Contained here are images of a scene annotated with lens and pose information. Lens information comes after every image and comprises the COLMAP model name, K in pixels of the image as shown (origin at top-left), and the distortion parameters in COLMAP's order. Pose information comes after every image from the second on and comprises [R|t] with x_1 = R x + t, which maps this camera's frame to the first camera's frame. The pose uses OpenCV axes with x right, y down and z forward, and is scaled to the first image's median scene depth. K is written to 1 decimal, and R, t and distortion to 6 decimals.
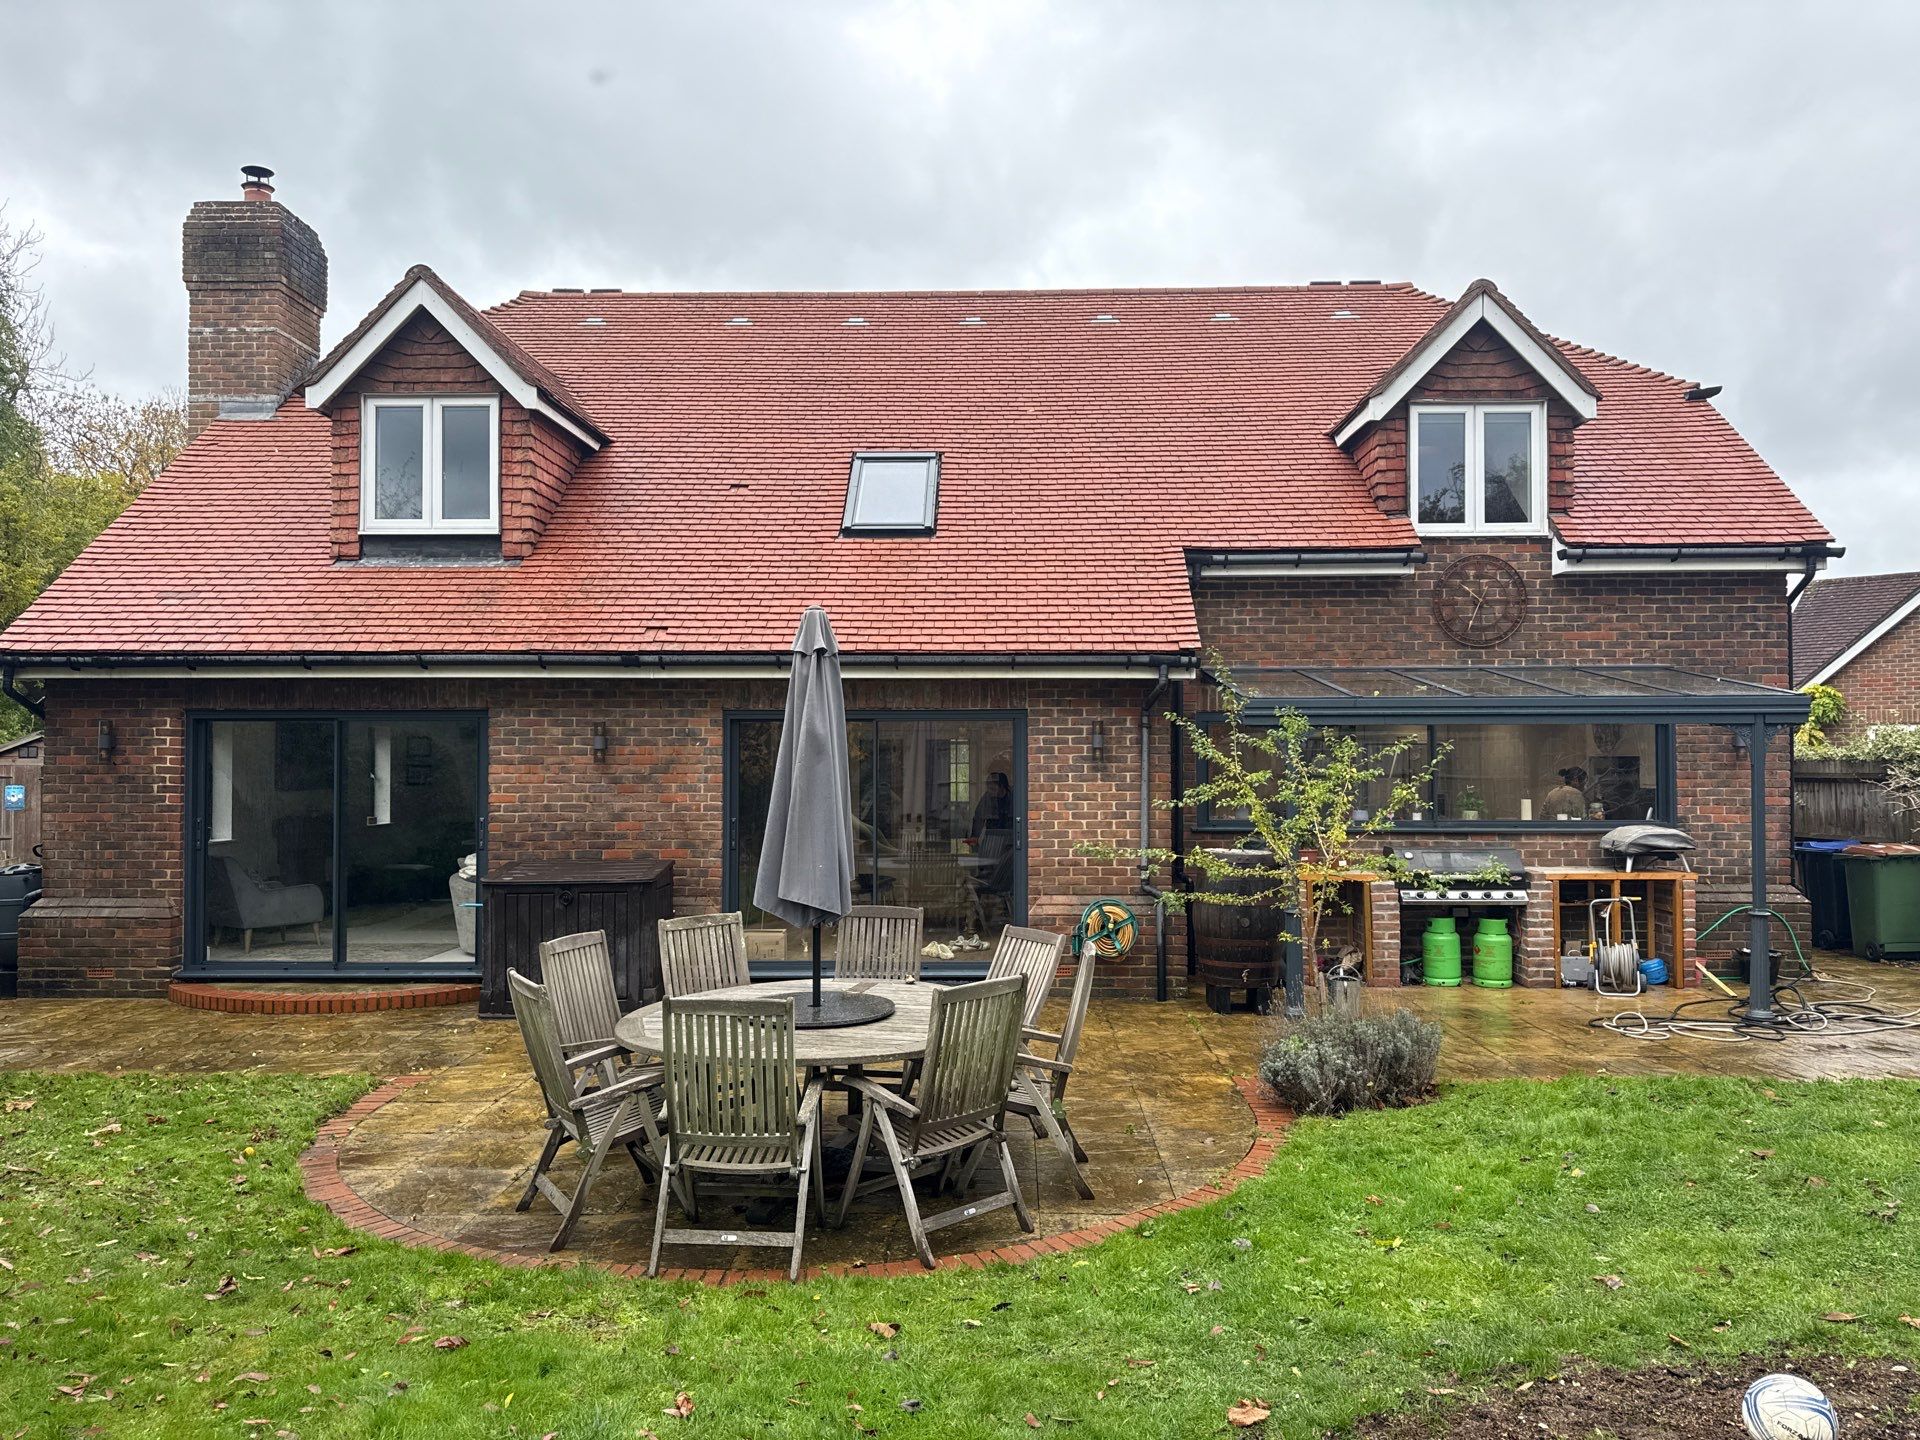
lens RADIAL K [[1330.0, 0, 960.0], [0, 1330.0, 720.0], [0, 0, 1]] dist [0.039491, -0.043073]
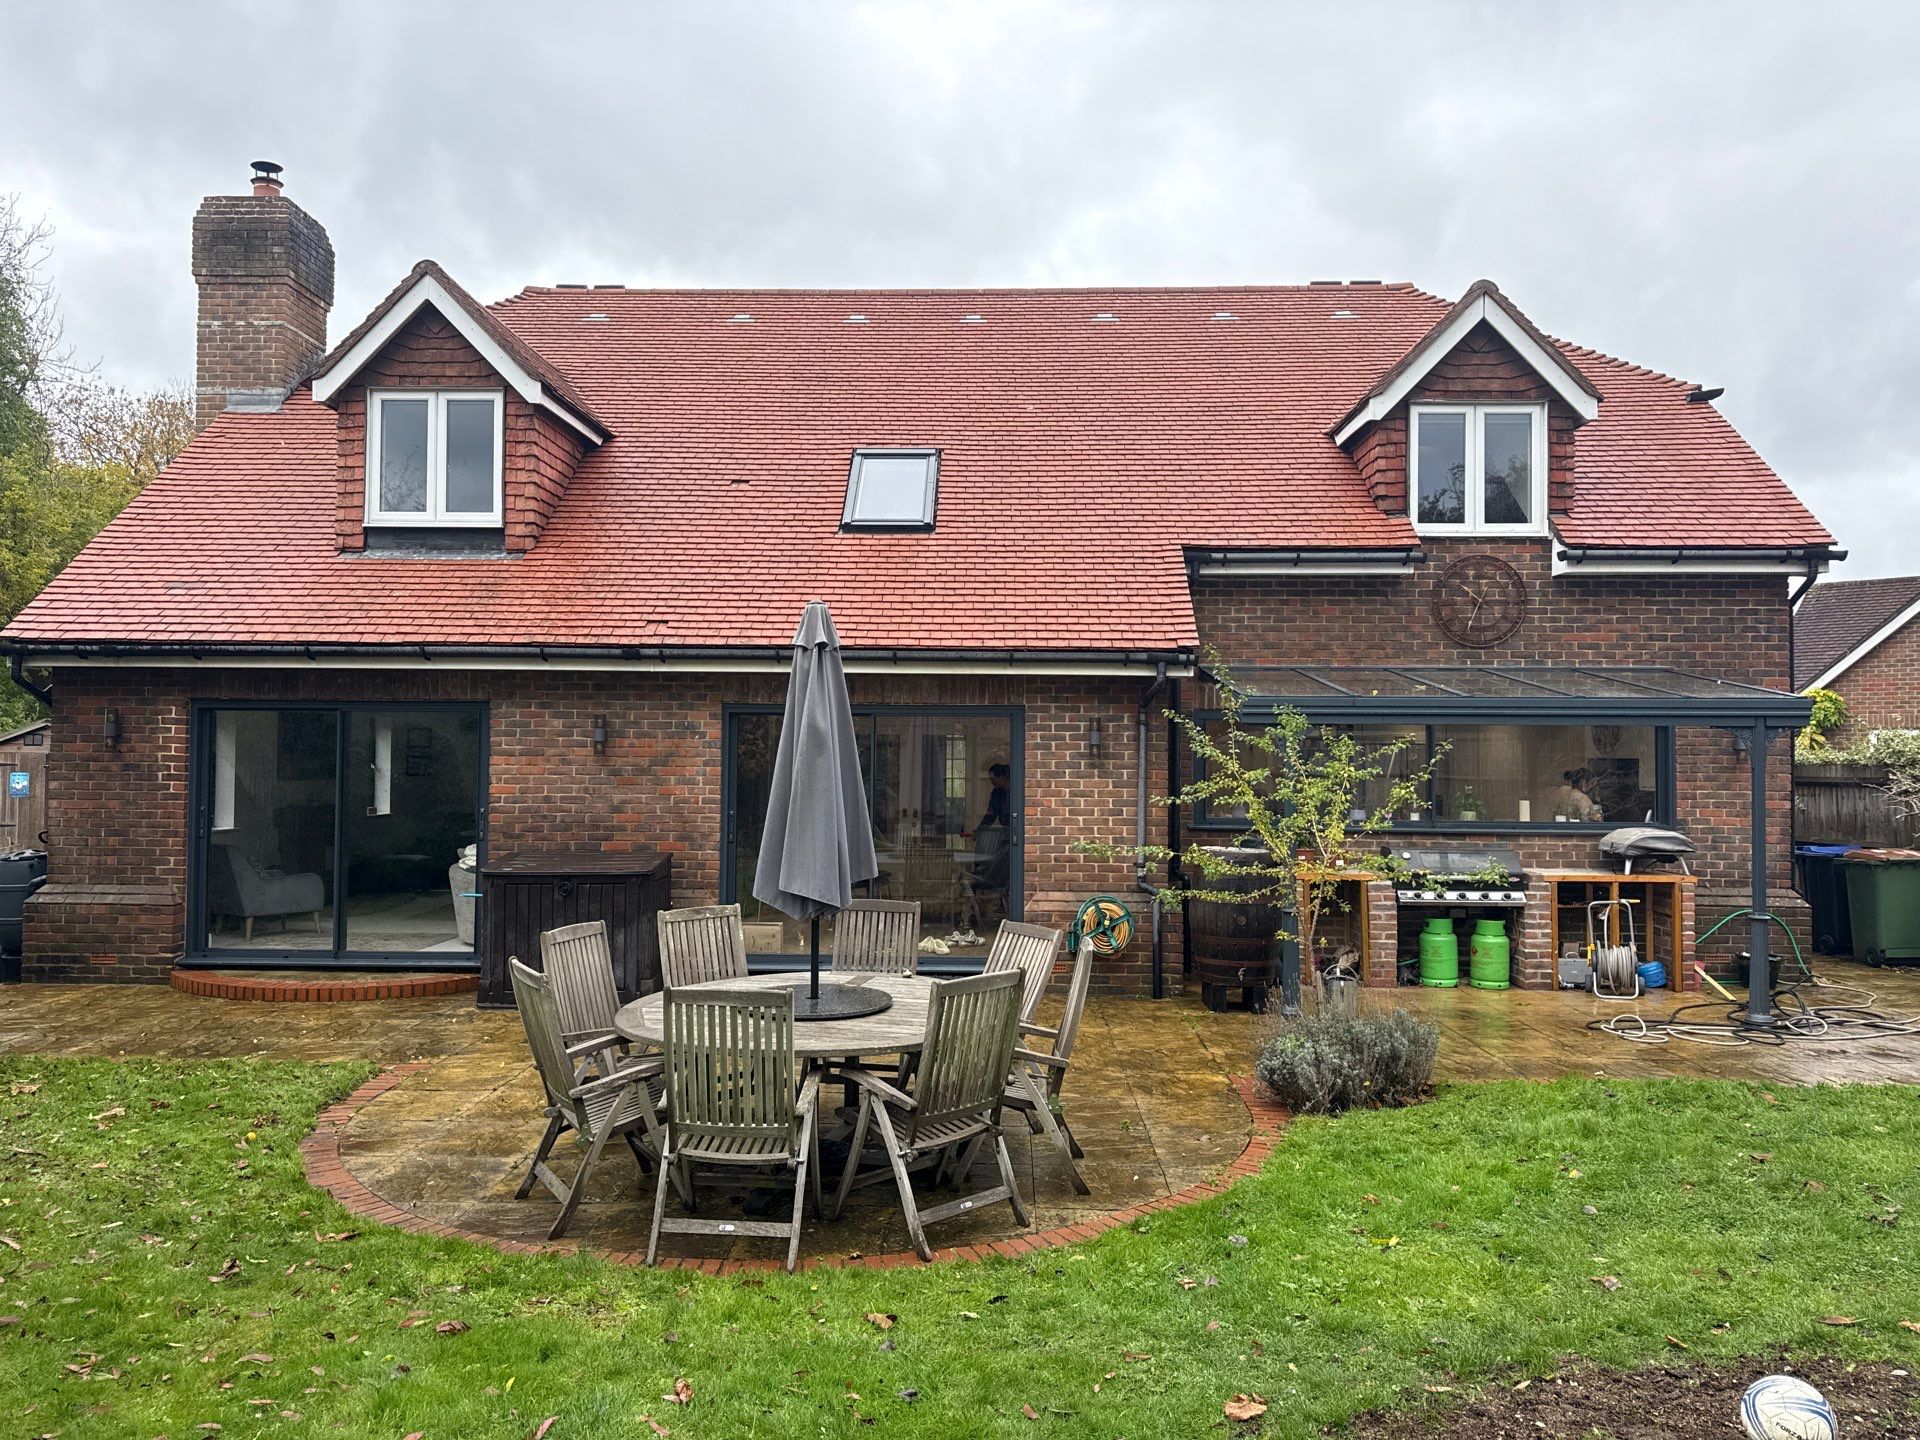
lens RADIAL K [[1328.6, 0, 941.9], [0, 1328.6, 707.9], [0, 0, 1]] dist [0.038608, -0.040858]
pose [[0.999906, 0.008887, -0.010473, -0.001573], [-0.008954, 0.999939, -0.006407, 0.000597], [0.010415, 0.006500, 0.999925, -0.001977]]
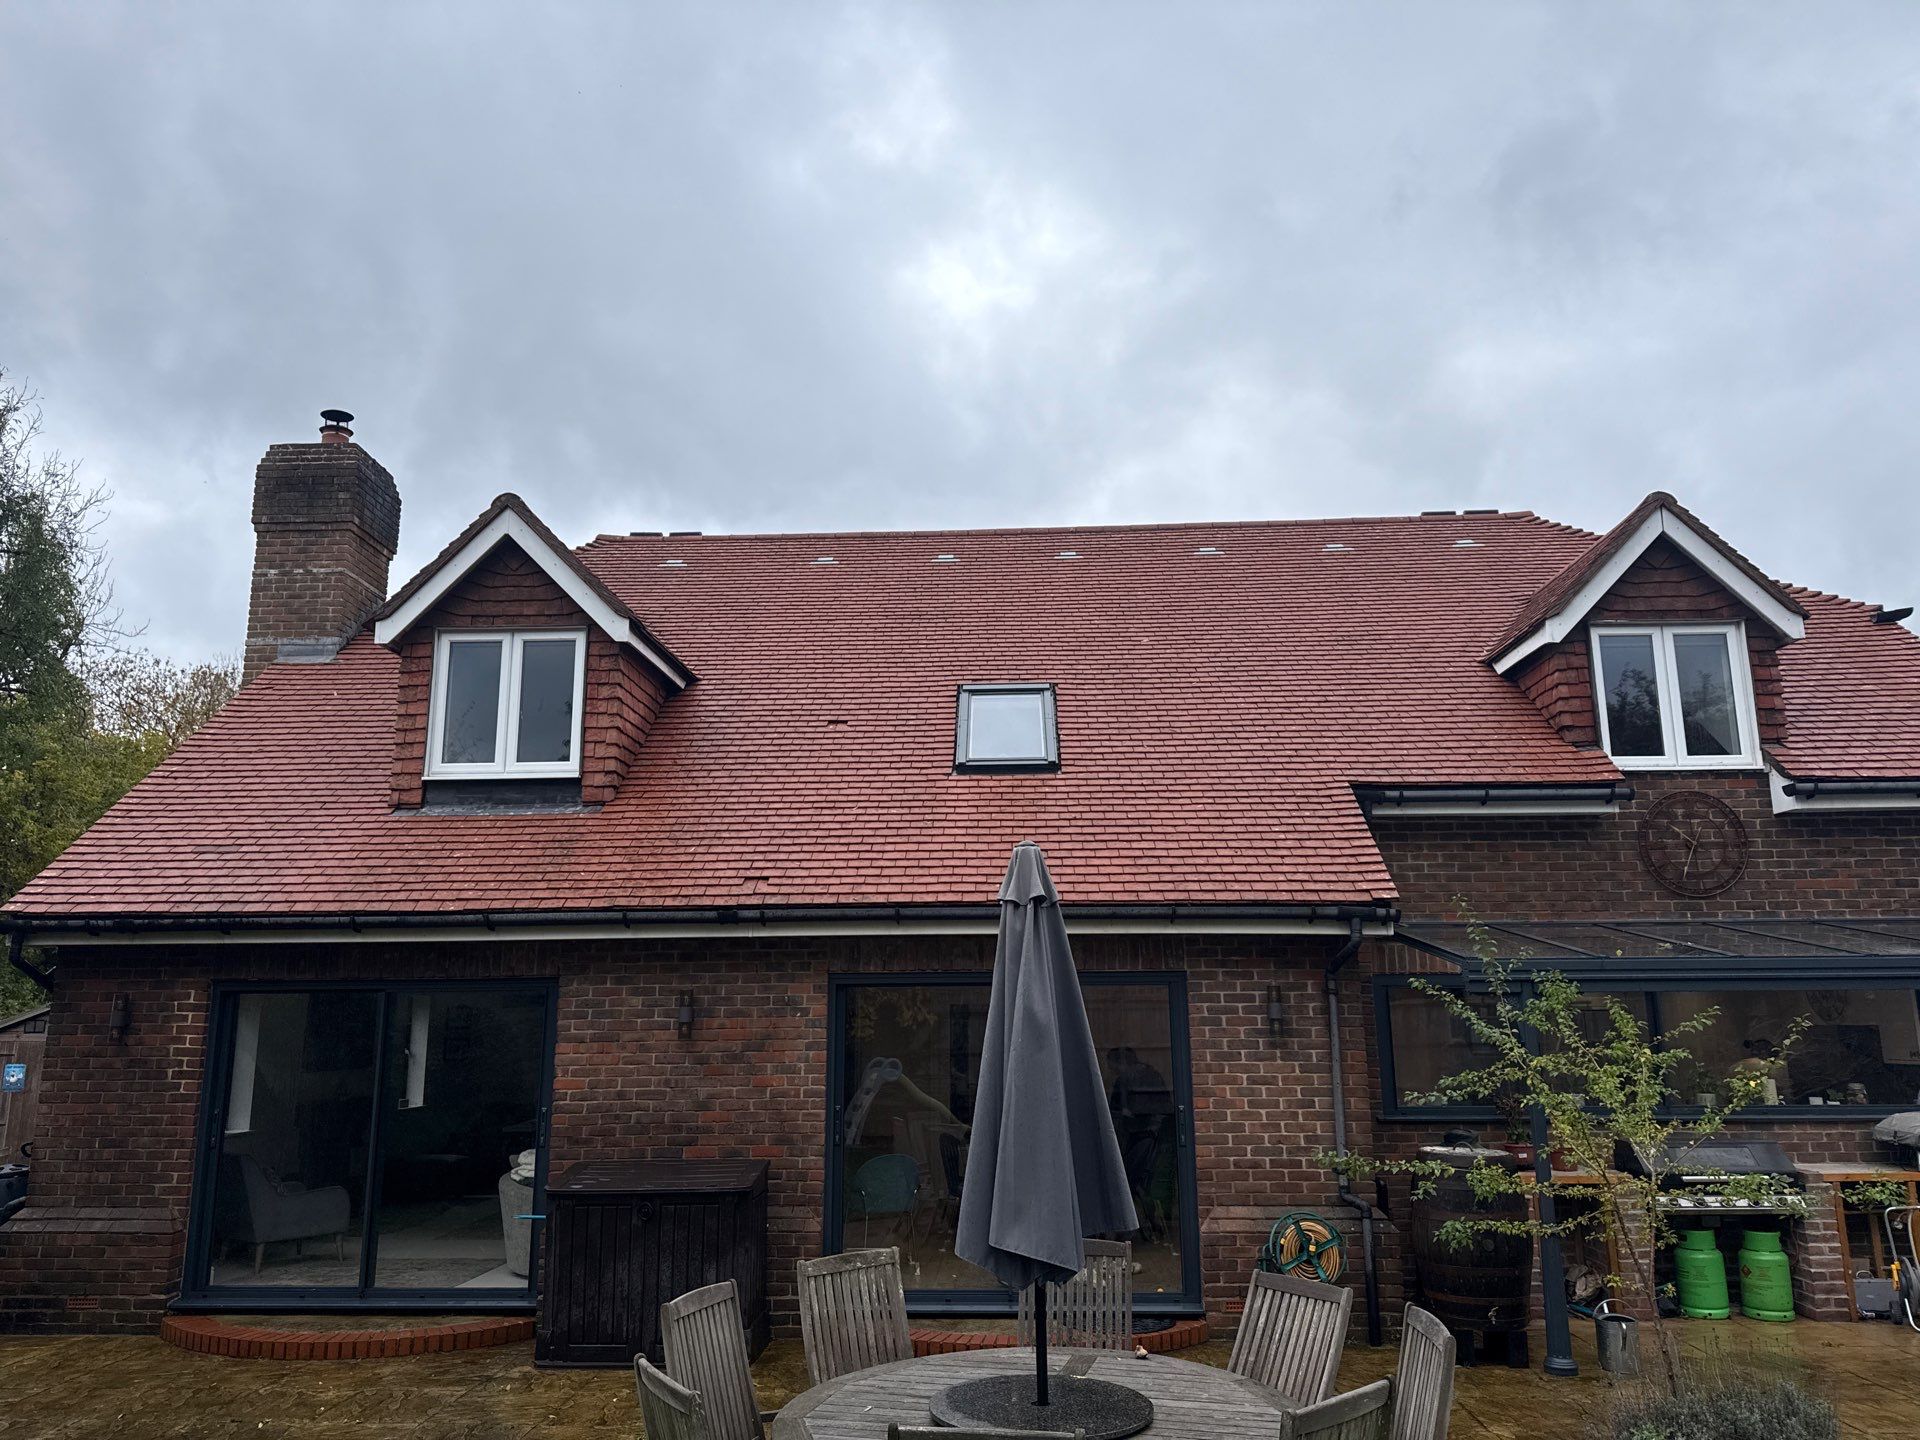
lens RADIAL K [[1374.7, 0, 974.4], [0, 1374.7, 726.8], [0, 0, 1]] dist [0.044432, -0.042285]
pose [[0.999675, -0.010089, -0.023391, -0.060264], [0.005698, 0.983520, -0.180711, -0.003881], [0.024828, 0.180519, 0.983258, 0.095209]]
